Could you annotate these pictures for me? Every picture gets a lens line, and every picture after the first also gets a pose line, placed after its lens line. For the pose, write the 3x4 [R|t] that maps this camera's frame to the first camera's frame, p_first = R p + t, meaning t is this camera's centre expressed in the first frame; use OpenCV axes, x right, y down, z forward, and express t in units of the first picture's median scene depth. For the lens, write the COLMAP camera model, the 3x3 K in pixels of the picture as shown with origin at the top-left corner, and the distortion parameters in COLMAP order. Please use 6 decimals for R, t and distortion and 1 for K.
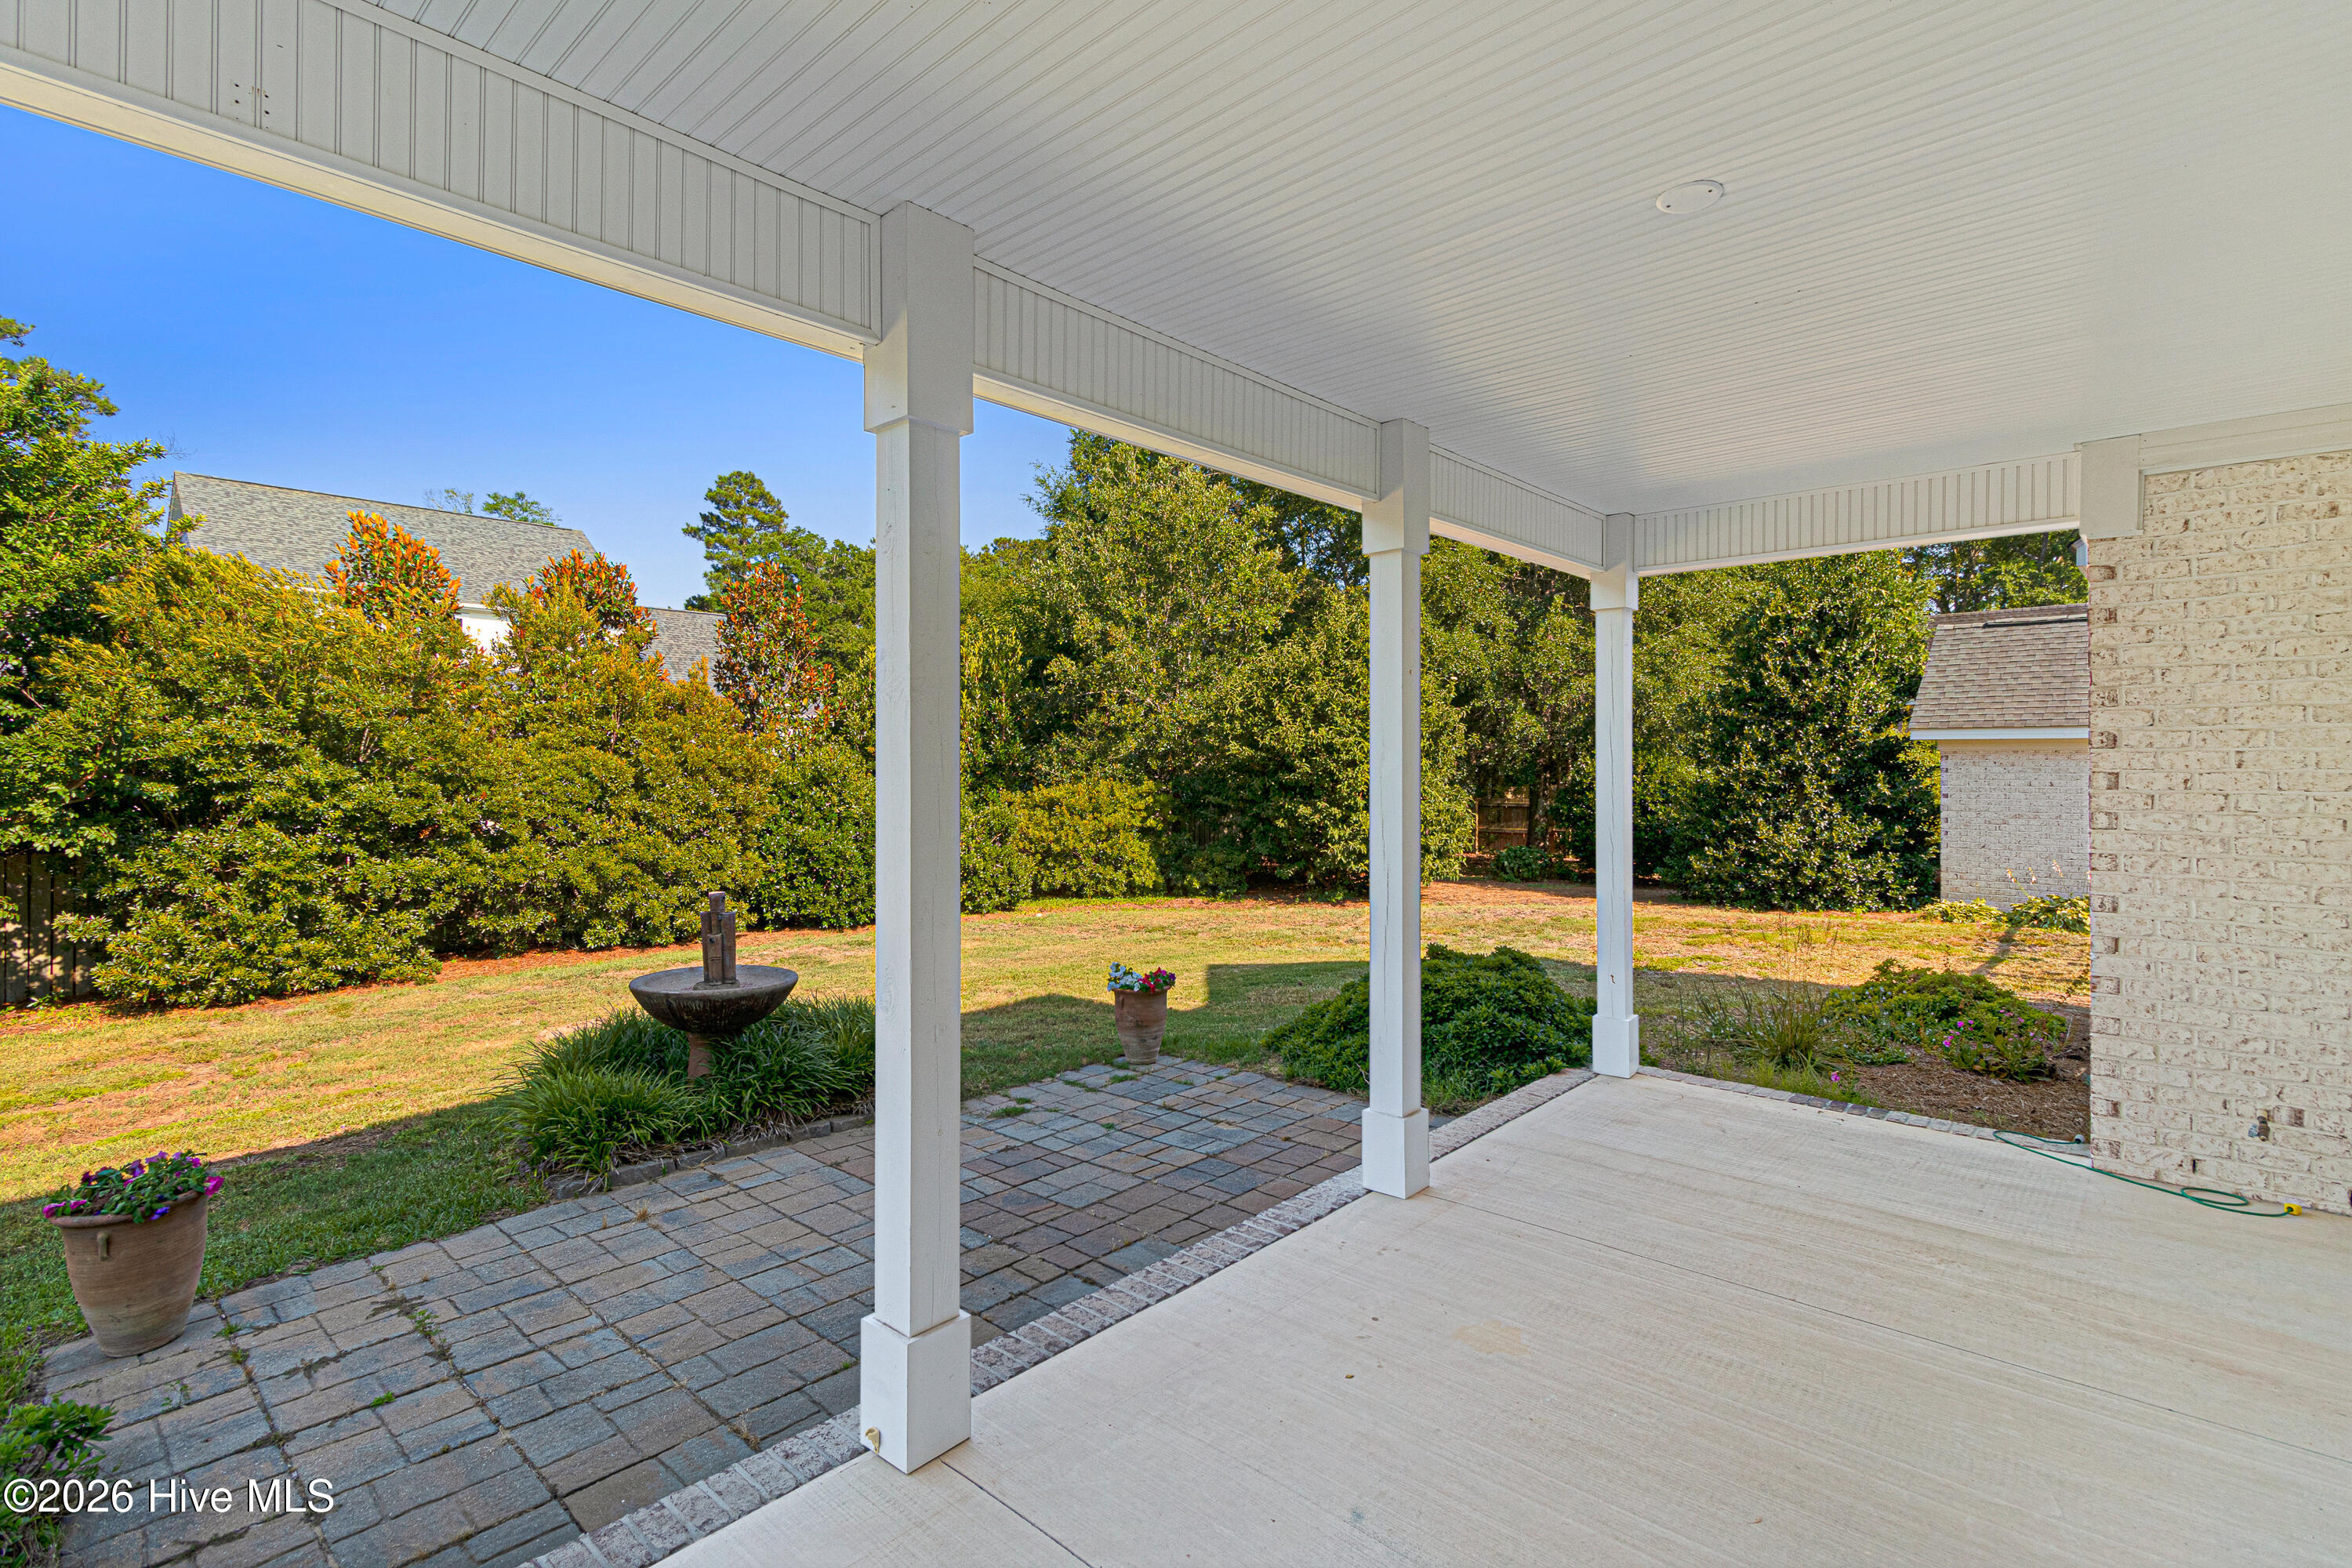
lens RADIAL K [[1085.0, 0, 1164.5], [0, 1085.0, 783.1], [0, 0, 1]] dist [0.003650, 0.000717]
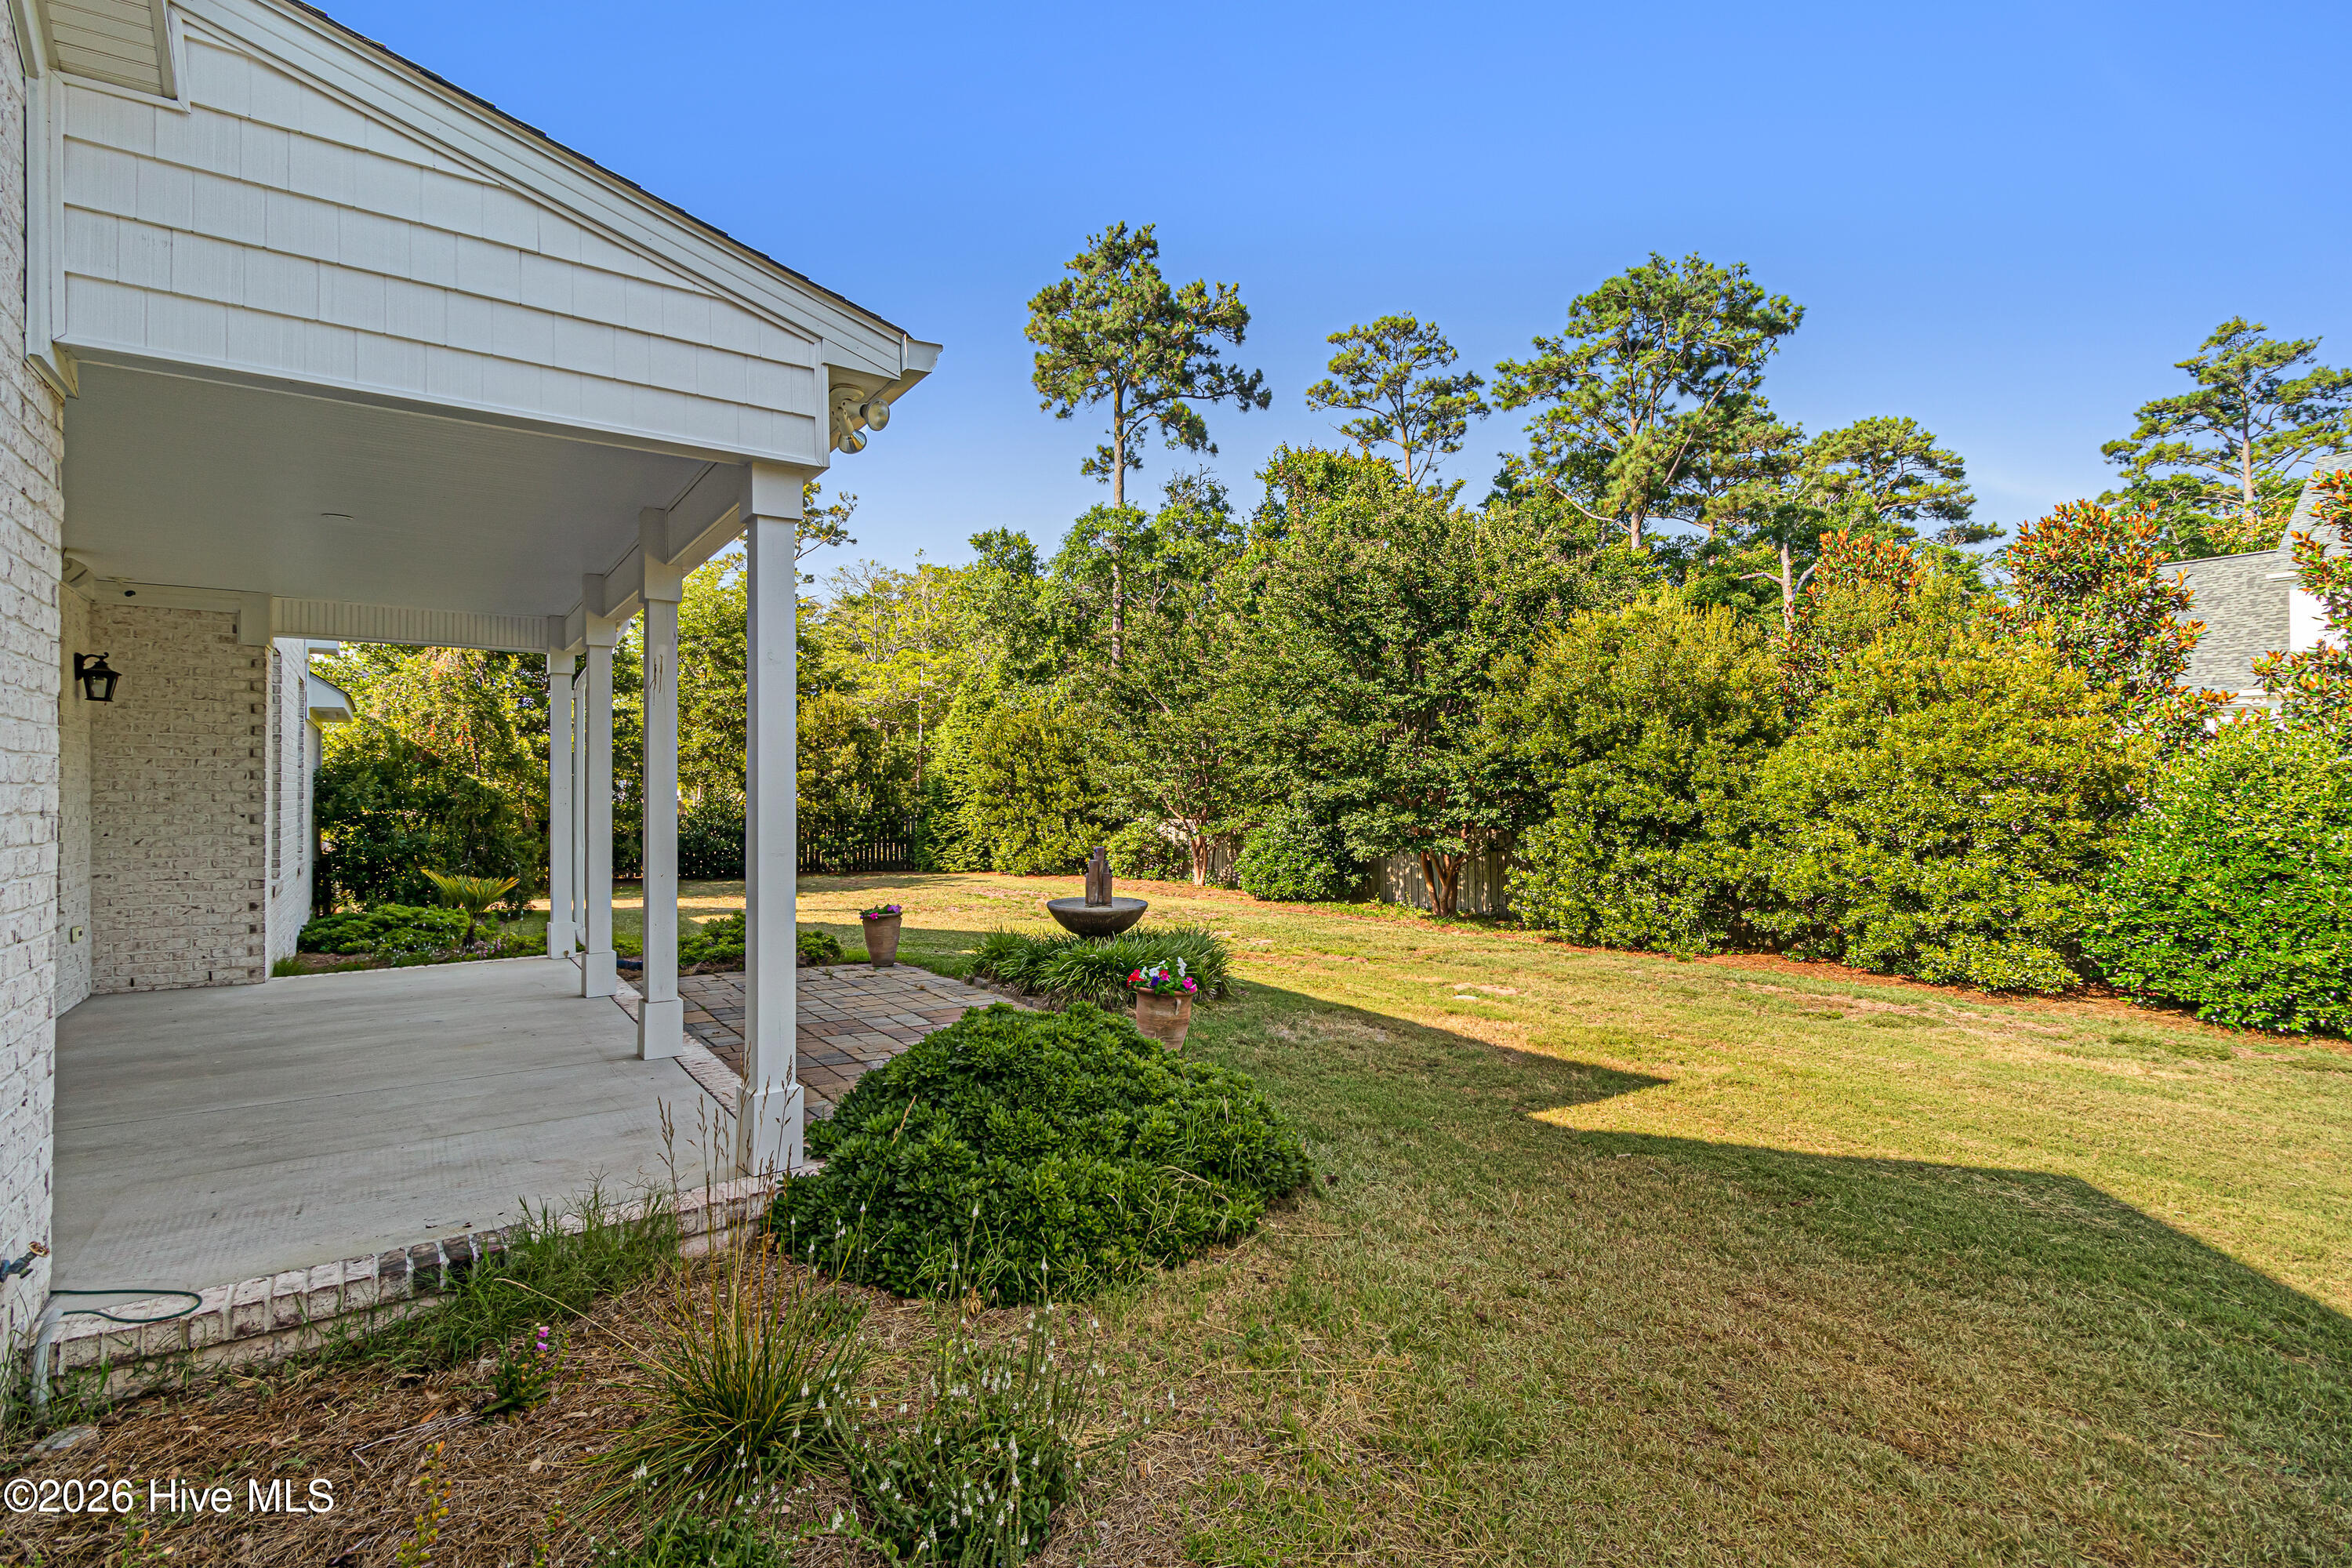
lens RADIAL K [[1111.0, 0, 1176.0], [0, 1111.0, 784.0], [0, 0, 1]] dist [-0.001766, 0.000308]
pose [[-0.187681, -0.001020, -0.982230, 1.195551], [-0.013575, 0.999907, 0.001555, 0.014342], [0.982136, 0.013625, -0.187677, 1.533805]]
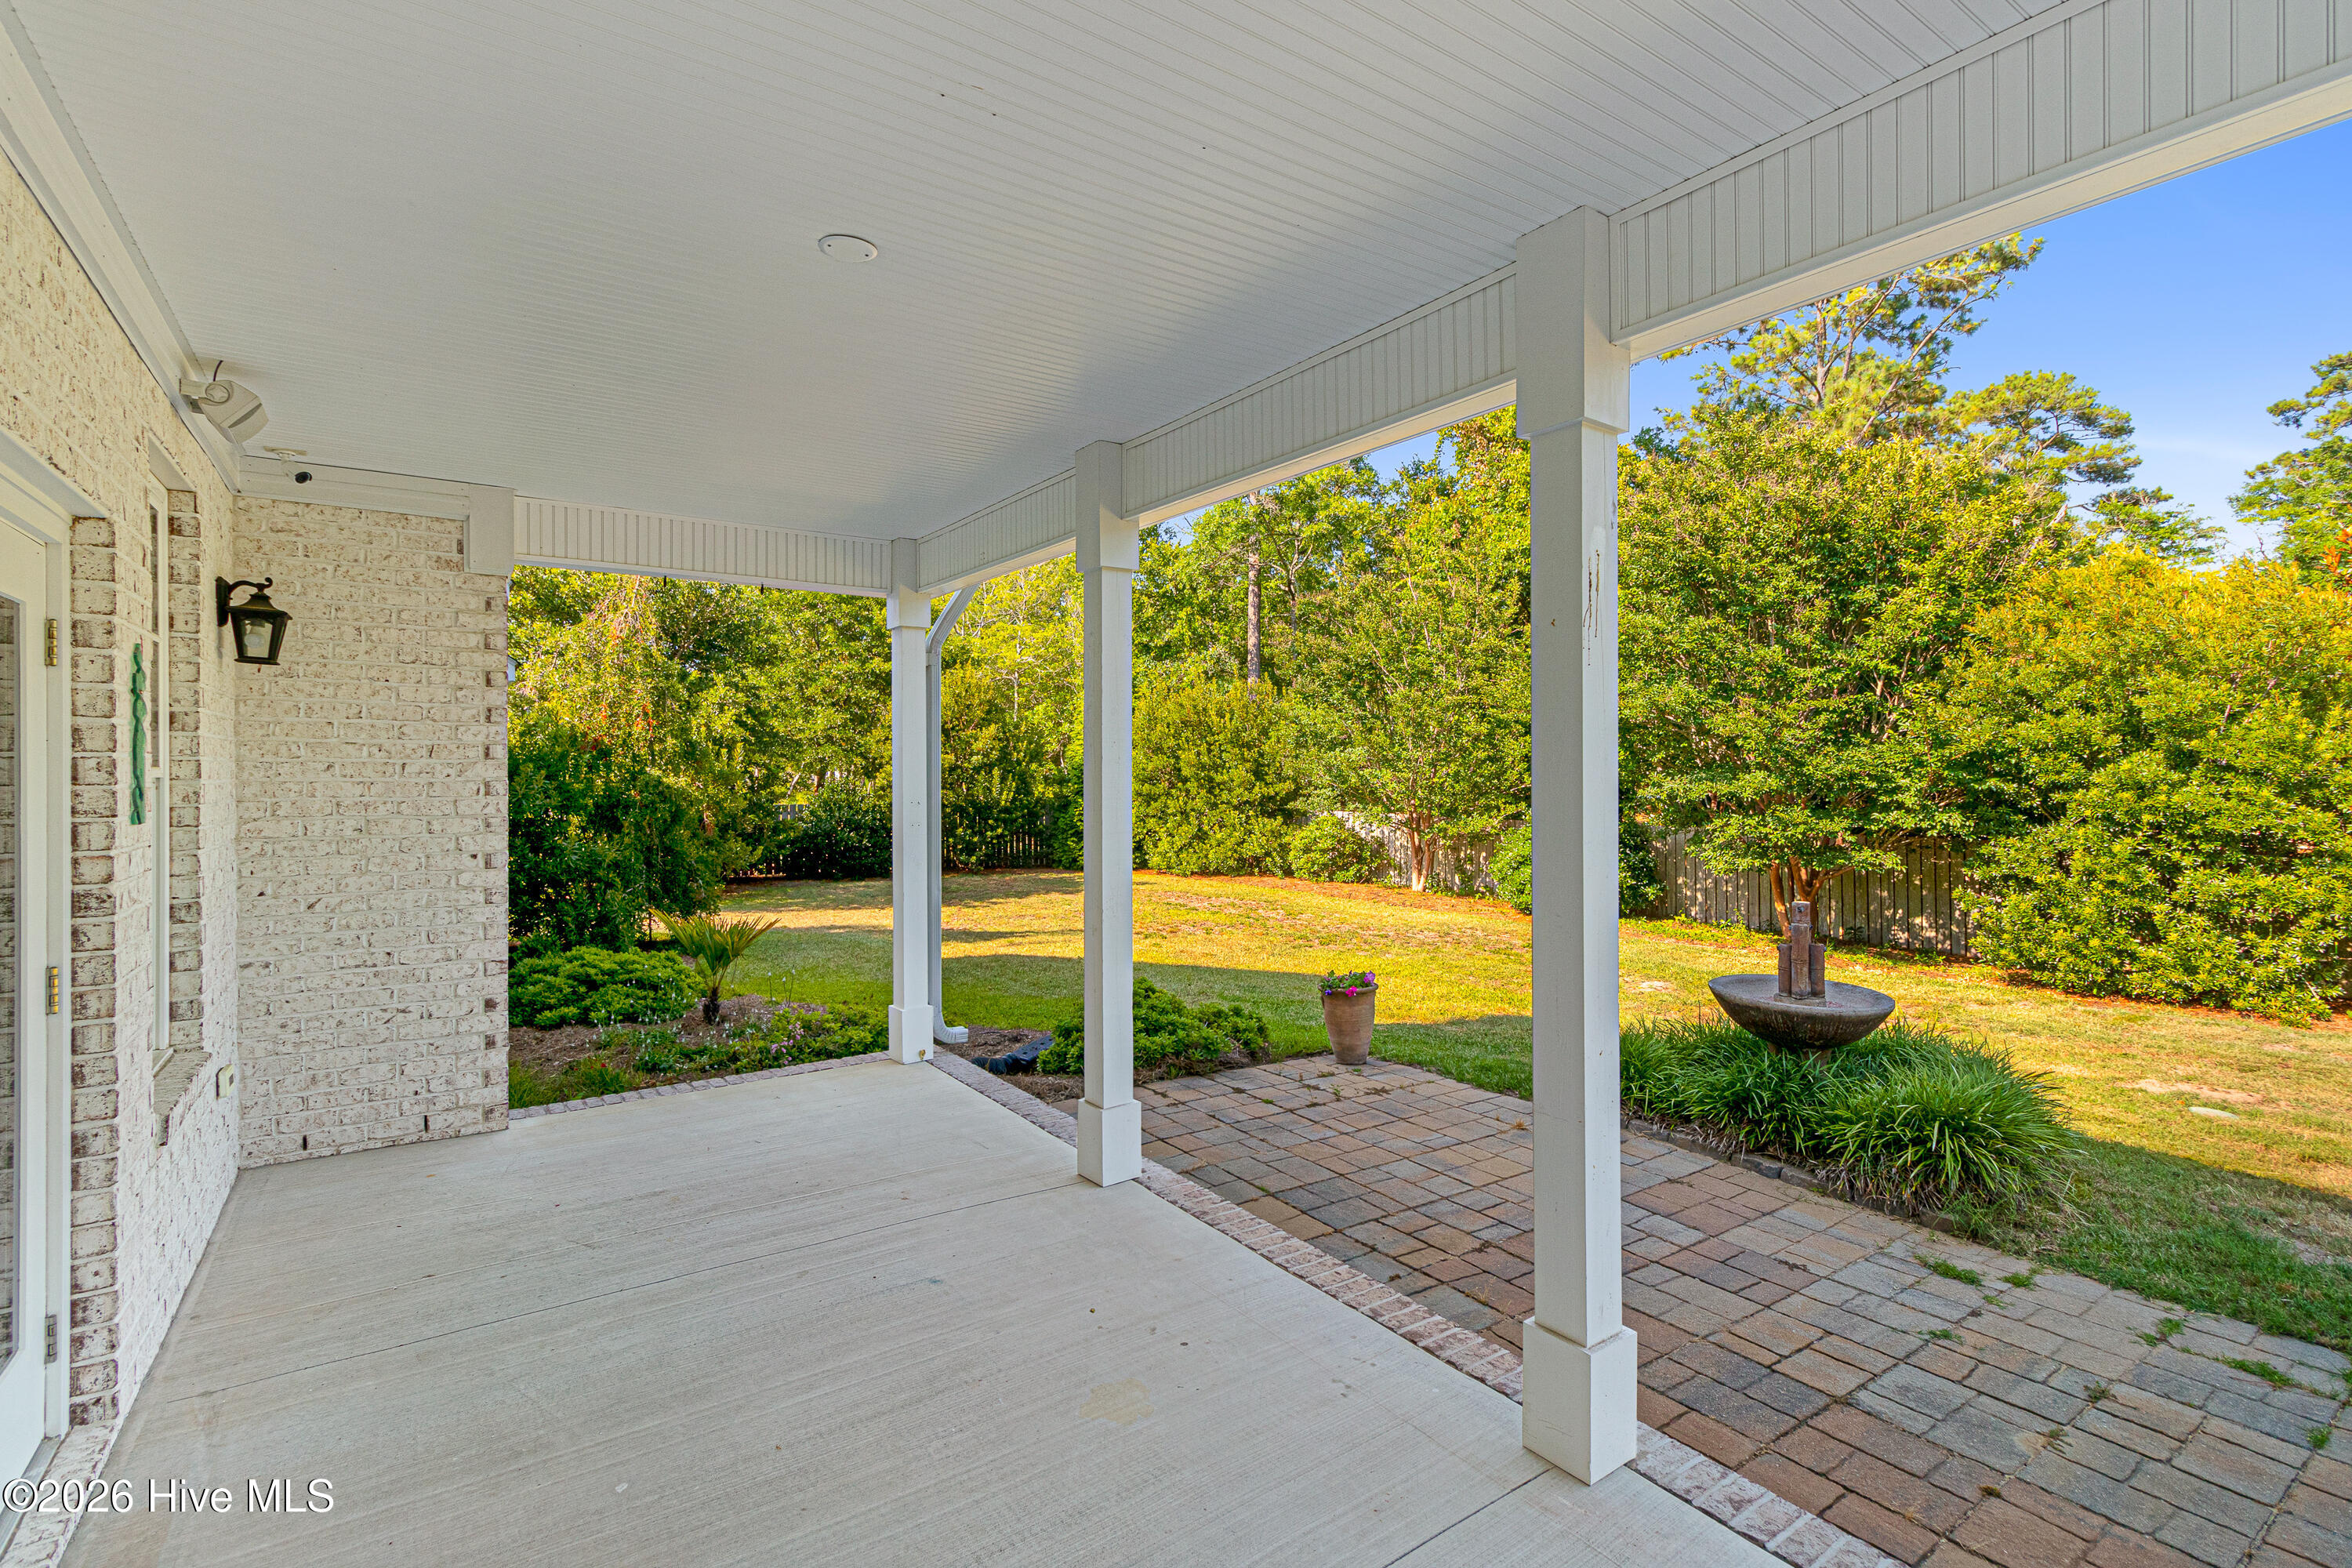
lens RADIAL K [[1110.8, 0, 1173.5], [0, 1110.8, 772.9], [0, 0, 1]] dist [-0.000713, -0.000539]
pose [[-0.208199, 0.006736, -0.978063, 0.714782], [-0.015376, 0.999830, 0.010160, -0.009848], [0.977966, 0.017154, -0.208060, 0.740798]]
